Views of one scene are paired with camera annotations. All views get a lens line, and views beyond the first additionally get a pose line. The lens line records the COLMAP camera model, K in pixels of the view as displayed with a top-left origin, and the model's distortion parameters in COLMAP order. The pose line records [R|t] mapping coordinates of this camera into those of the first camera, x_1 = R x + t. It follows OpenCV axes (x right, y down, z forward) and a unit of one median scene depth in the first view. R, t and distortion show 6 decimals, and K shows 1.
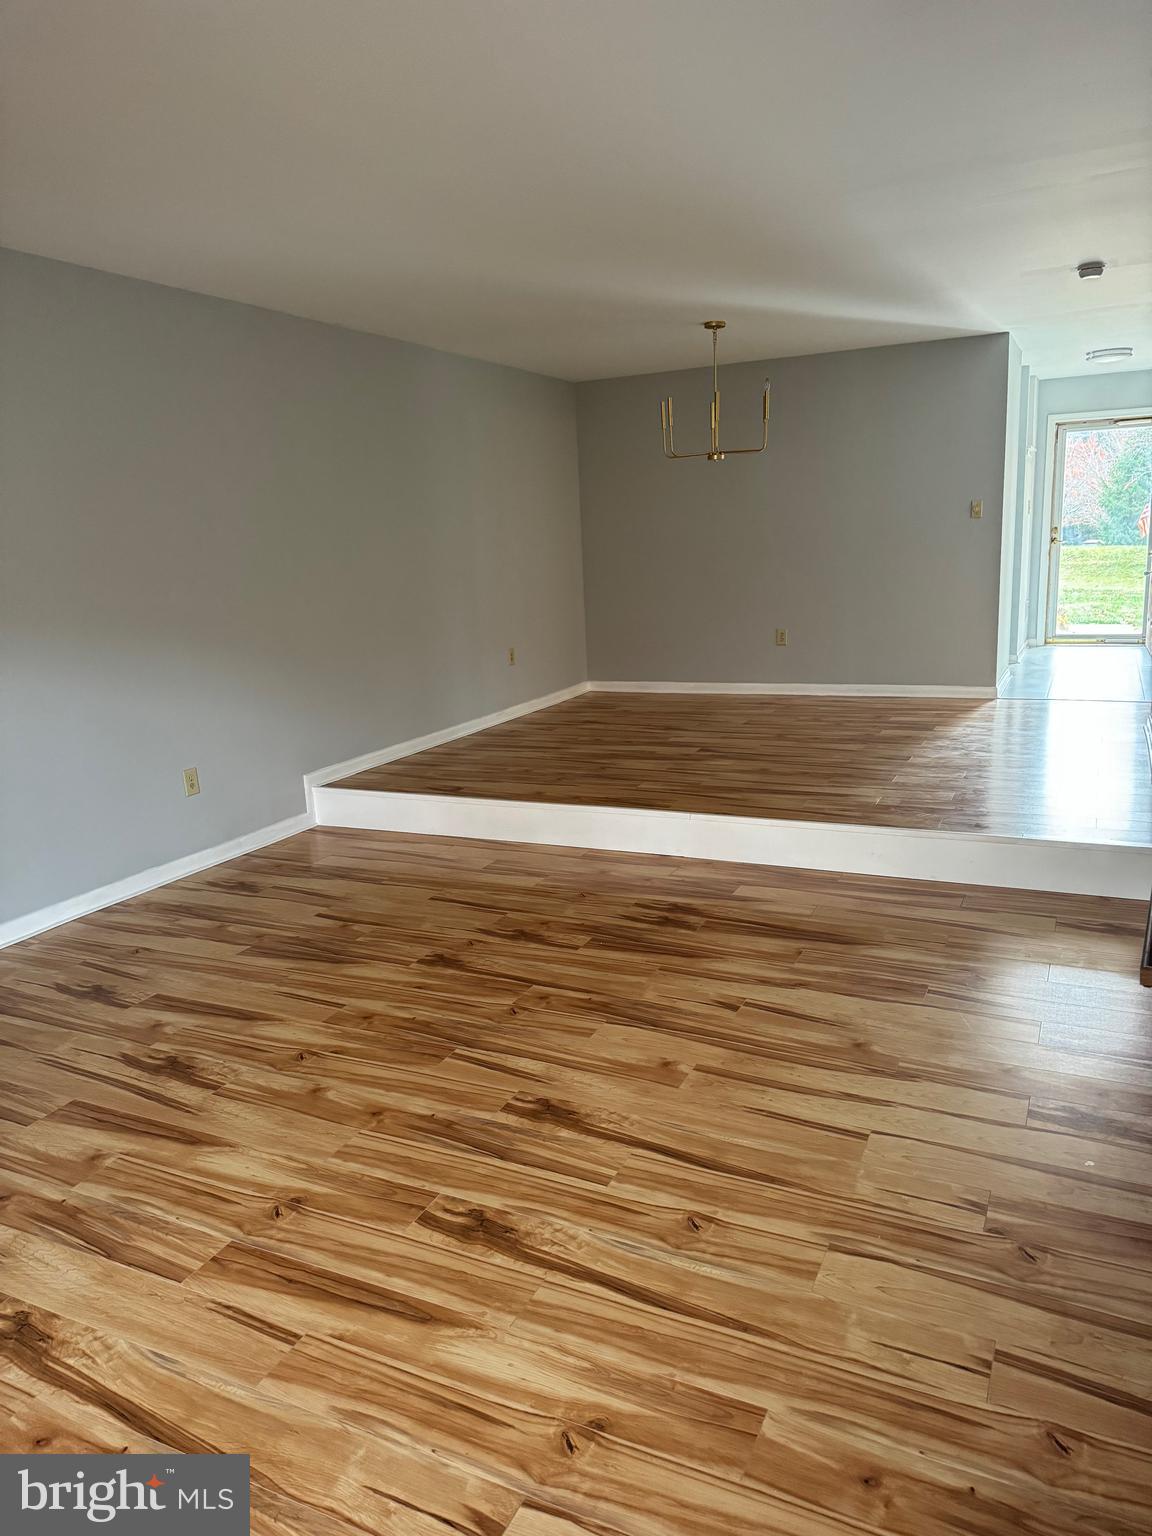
lens RADIAL K [[1058.4, 0, 591.0], [0, 1058.4, 757.5], [0, 0, 1]] dist [0.053322, -0.062753]
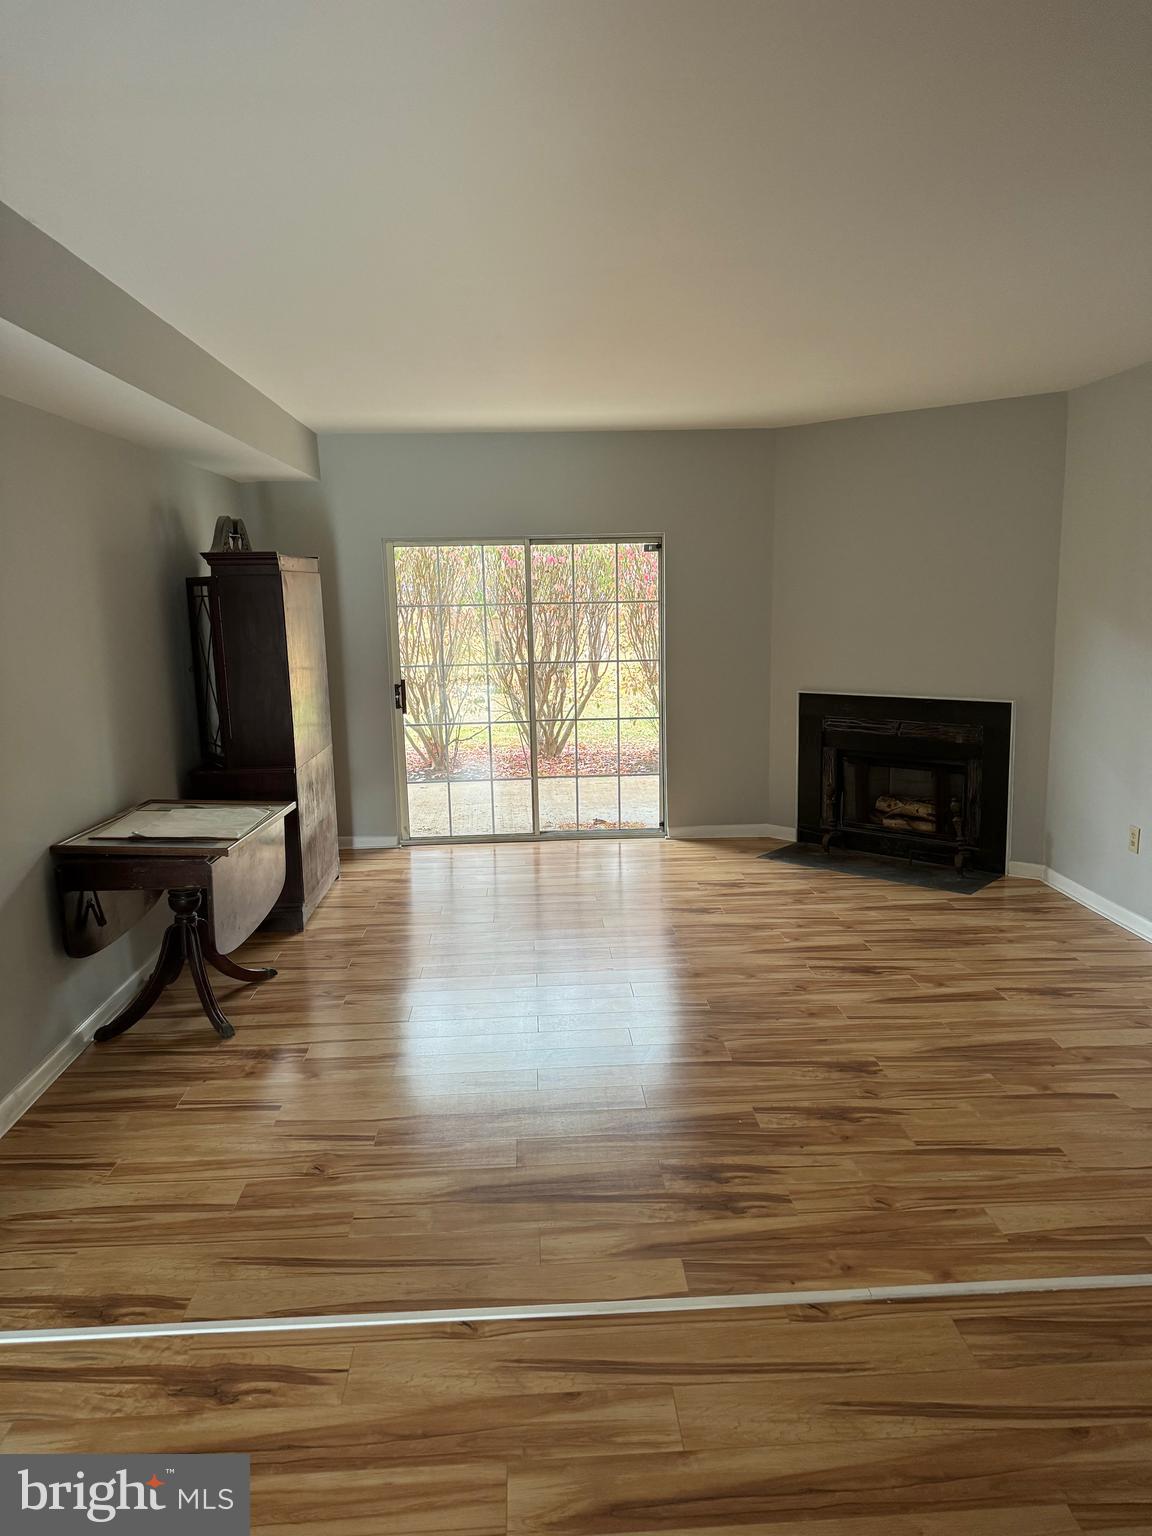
lens RADIAL K [[1058.4, 0, 575.7], [0, 1058.4, 753.6], [0, 0, 1]] dist [0.053322, -0.062753]
pose [[-0.883841, 0.132530, -0.448621, 0.506186], [-0.034470, 0.937969, 0.345000, -0.422852], [0.466515, 0.320389, -0.824448, 1.658009]]
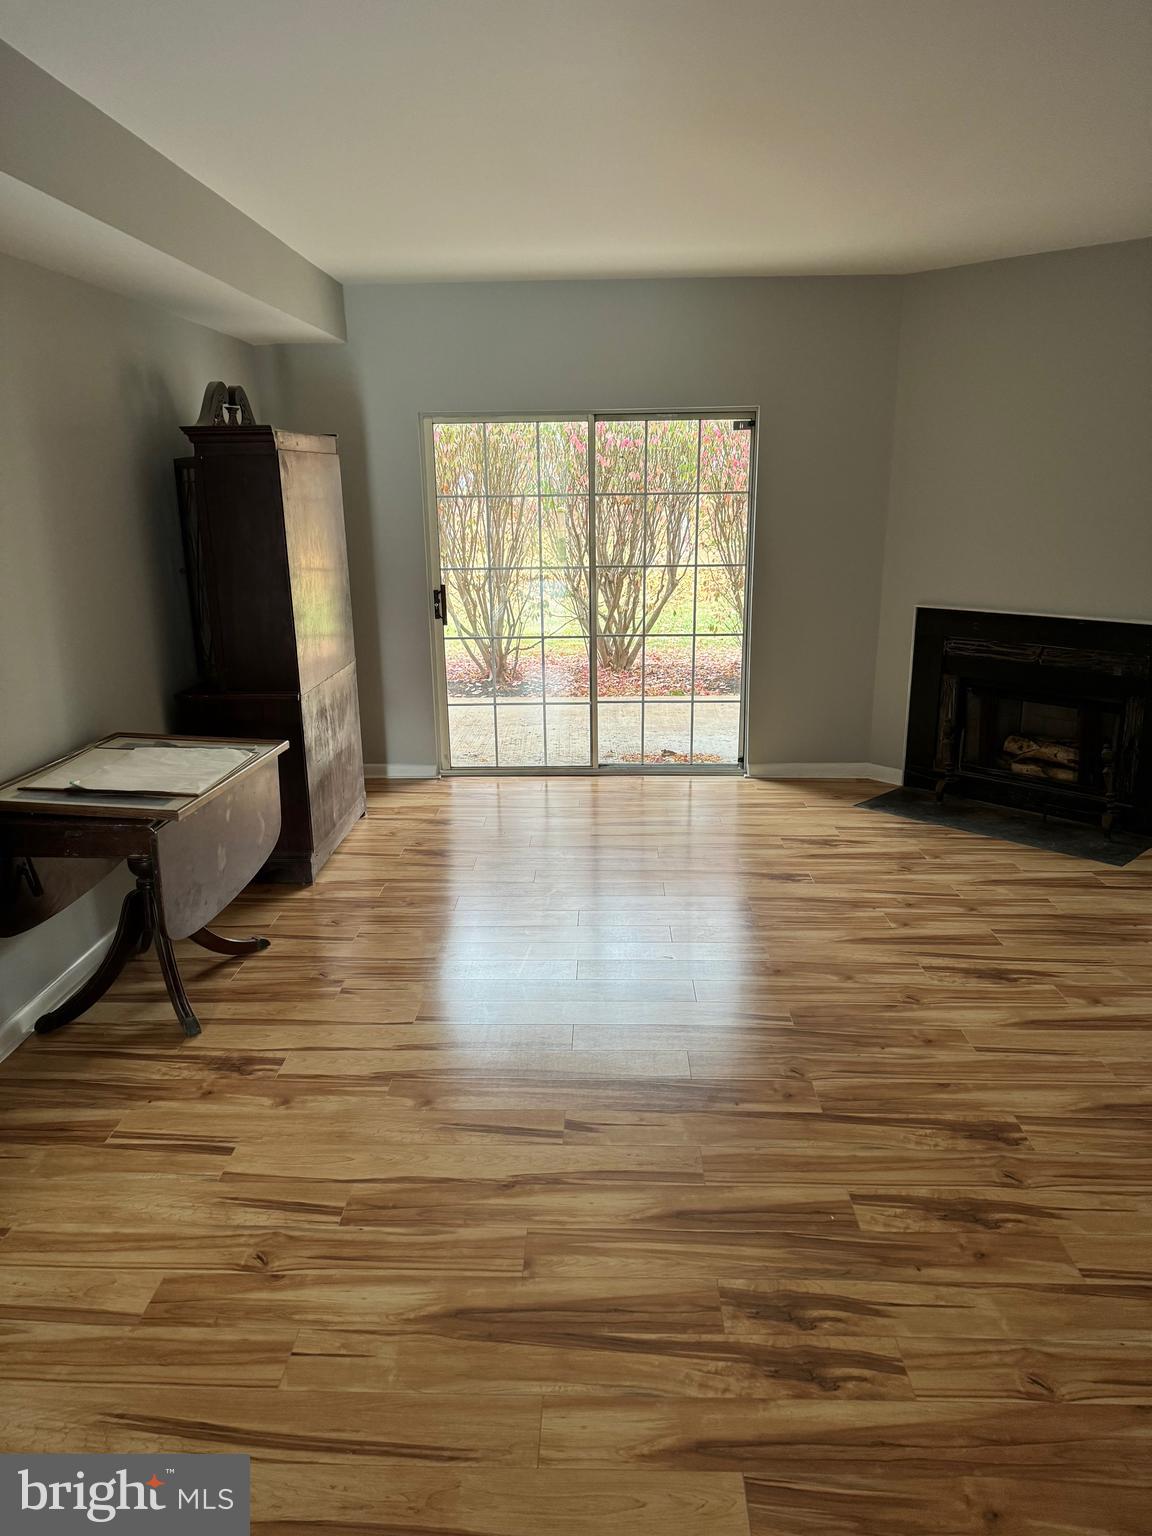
lens RADIAL K [[1058.4, 0, 570.7], [0, 1058.4, 772.9], [0, 0, 1]] dist [0.053322, -0.062753]
pose [[-0.919819, 0.156229, -0.359897, 0.362454], [-0.025903, 0.891119, 0.453030, -0.366255], [0.391488, 0.426028, -0.815621, 1.435570]]
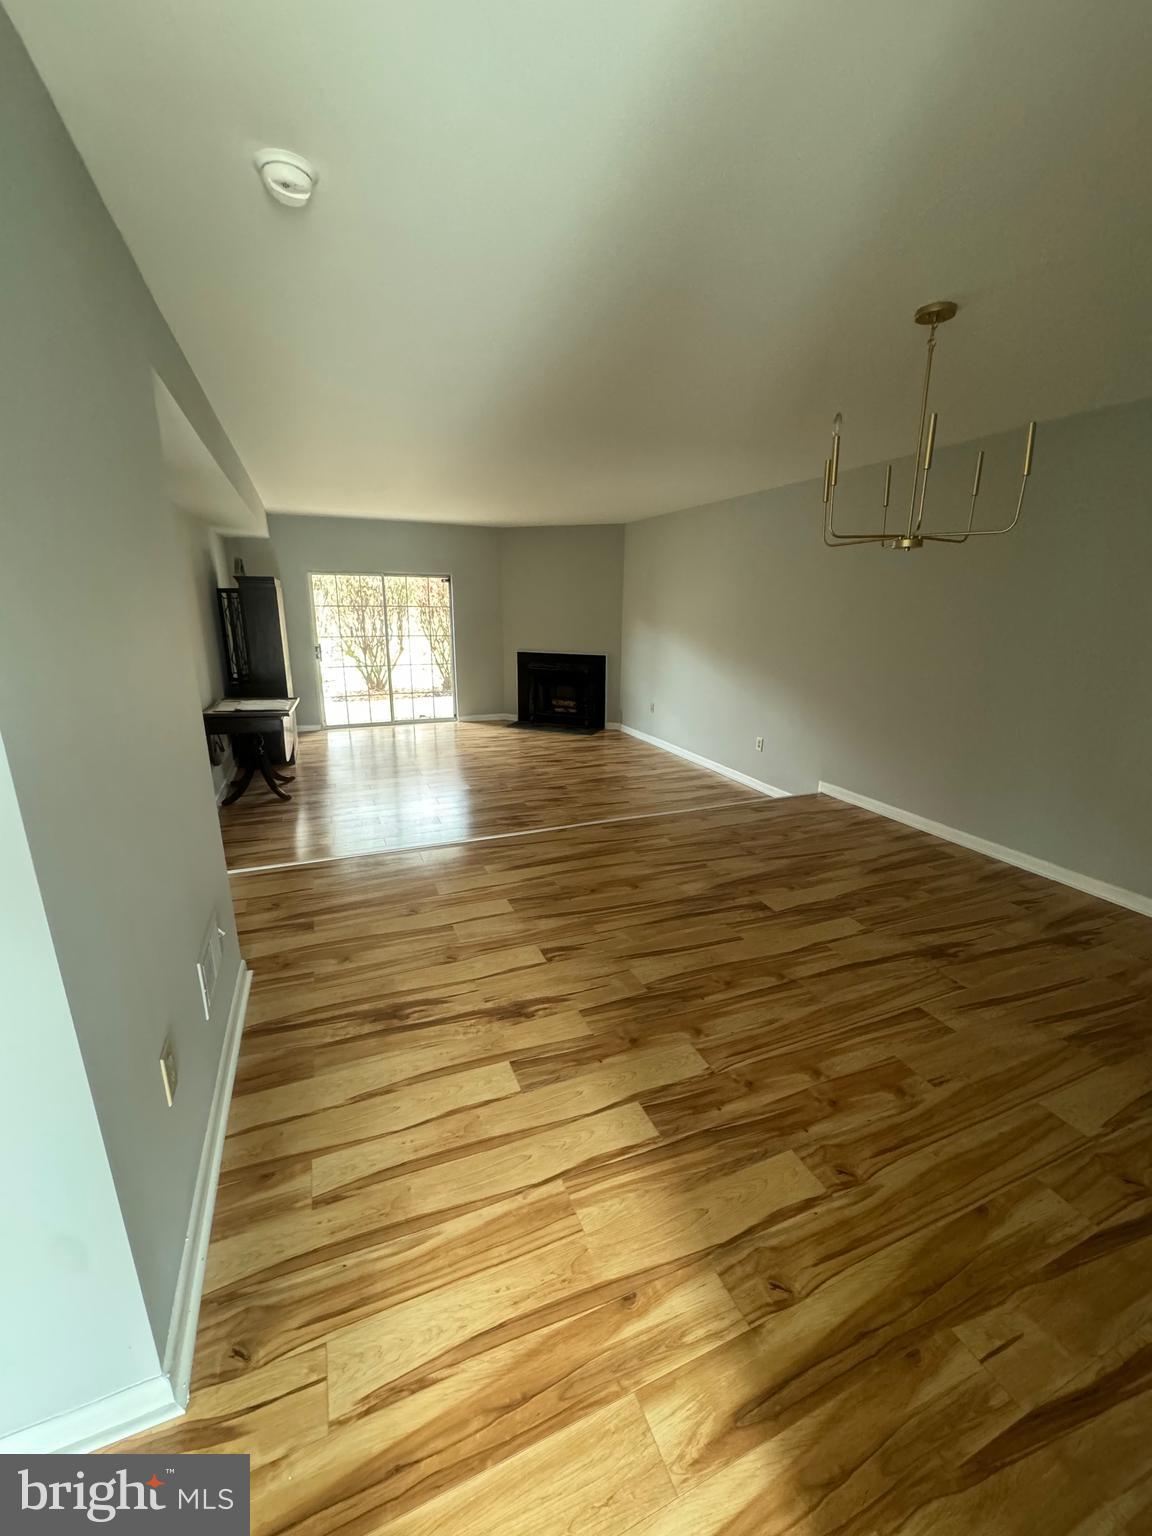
lens RADIAL K [[601.5, 0, 567.9], [0, 601.5, 763.9], [0, 0, 1]] dist [-0.004569, 0.000516]
pose [[-0.681671, 0.222636, -0.696963, 0.885071], [-0.128091, 0.901555, 0.413270, -0.487523], [0.720359, 0.370989, -0.586046, 1.928772]]
